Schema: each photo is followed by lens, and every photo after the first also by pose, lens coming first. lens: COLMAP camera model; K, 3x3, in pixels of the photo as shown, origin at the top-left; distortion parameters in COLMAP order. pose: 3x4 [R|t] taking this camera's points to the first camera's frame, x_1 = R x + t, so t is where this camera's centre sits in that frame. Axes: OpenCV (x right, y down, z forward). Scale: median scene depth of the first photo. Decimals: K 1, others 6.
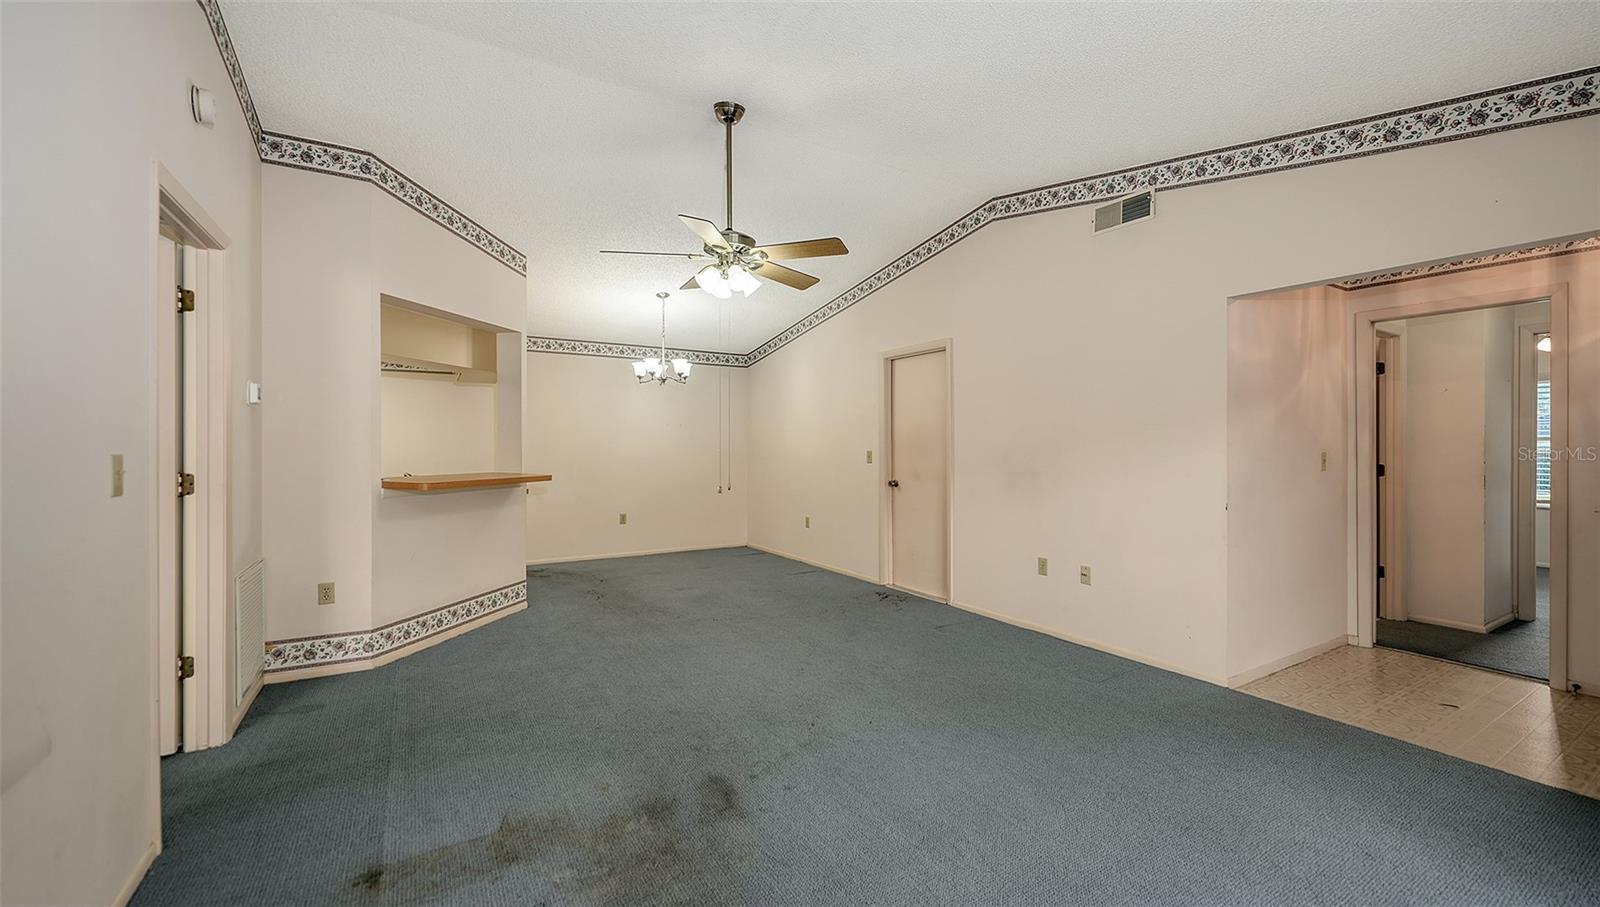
lens RADIAL K [[645.0, 0, 802.3], [0, 645.0, 445.5], [0, 0, 1]] dist [0.000237, 0.000026]
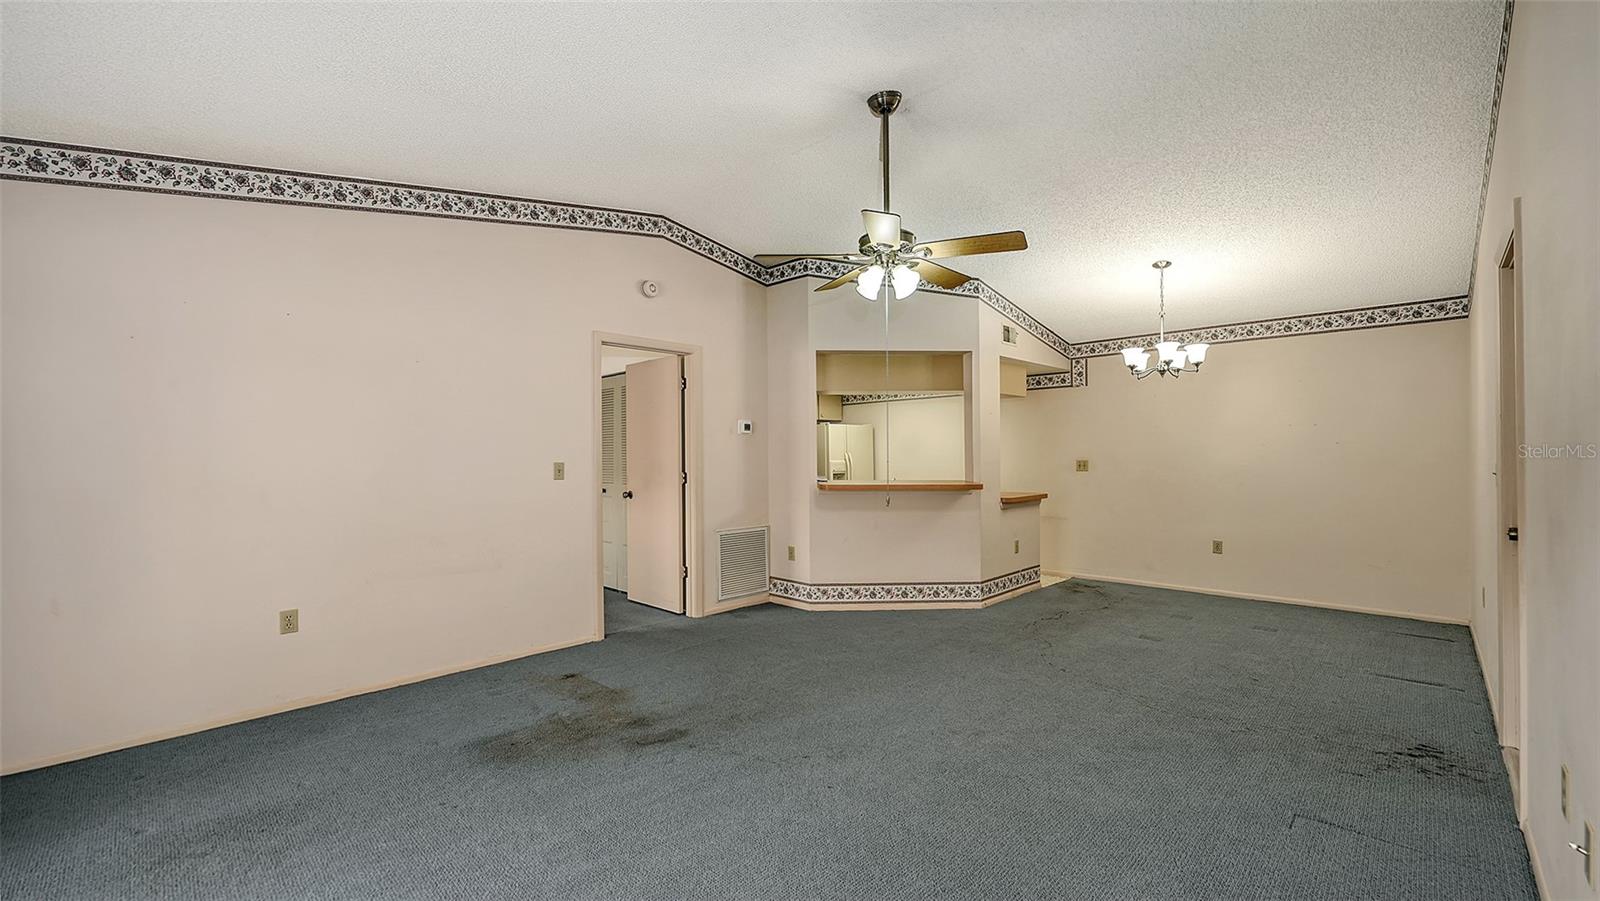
lens RADIAL K [[649.3, 0, 799.2], [0, 649.3, 455.9], [0, 0, 1]] dist [0.000383, -0.000273]
pose [[0.252121, -0.003921, -0.967688, 0.770365], [0.005620, 0.999981, -0.002588, 0.001151], [0.967679, -0.004786, 0.252139, 0.632042]]
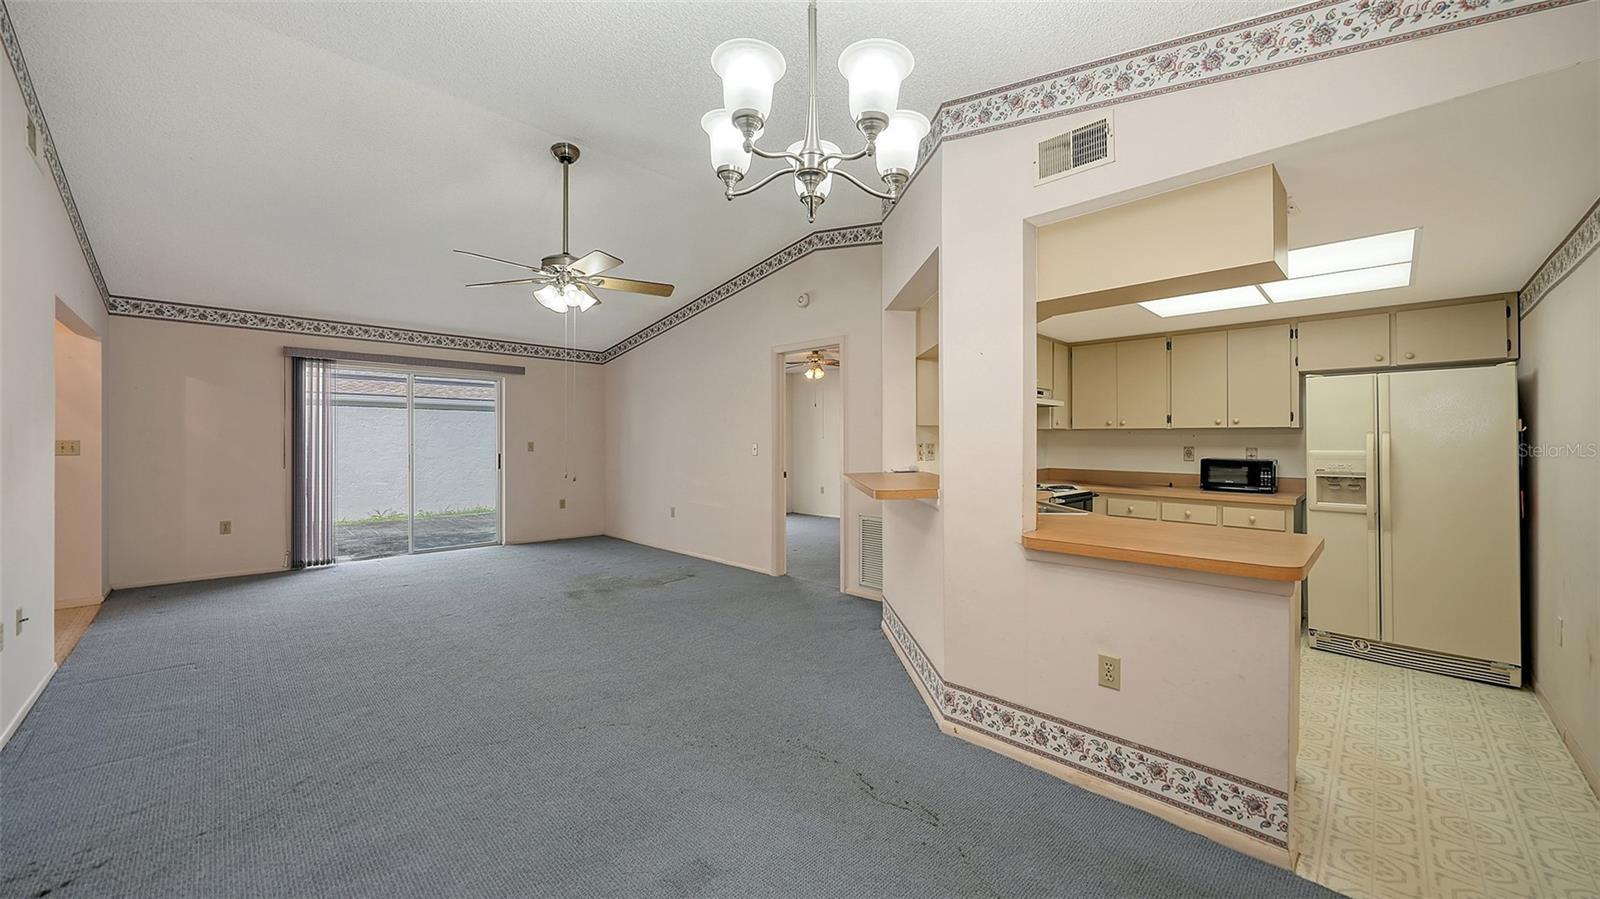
lens RADIAL K [[588.6, 0, 802.4], [0, 588.6, 442.9], [0, 0, 1]] dist [-0.001100, -0.000092]
pose [[-0.971218, -0.003367, -0.238170, -0.277249], [-0.003969, 0.999990, 0.002049, 0.001257], [0.238161, 0.002936, -0.971221, 2.121103]]
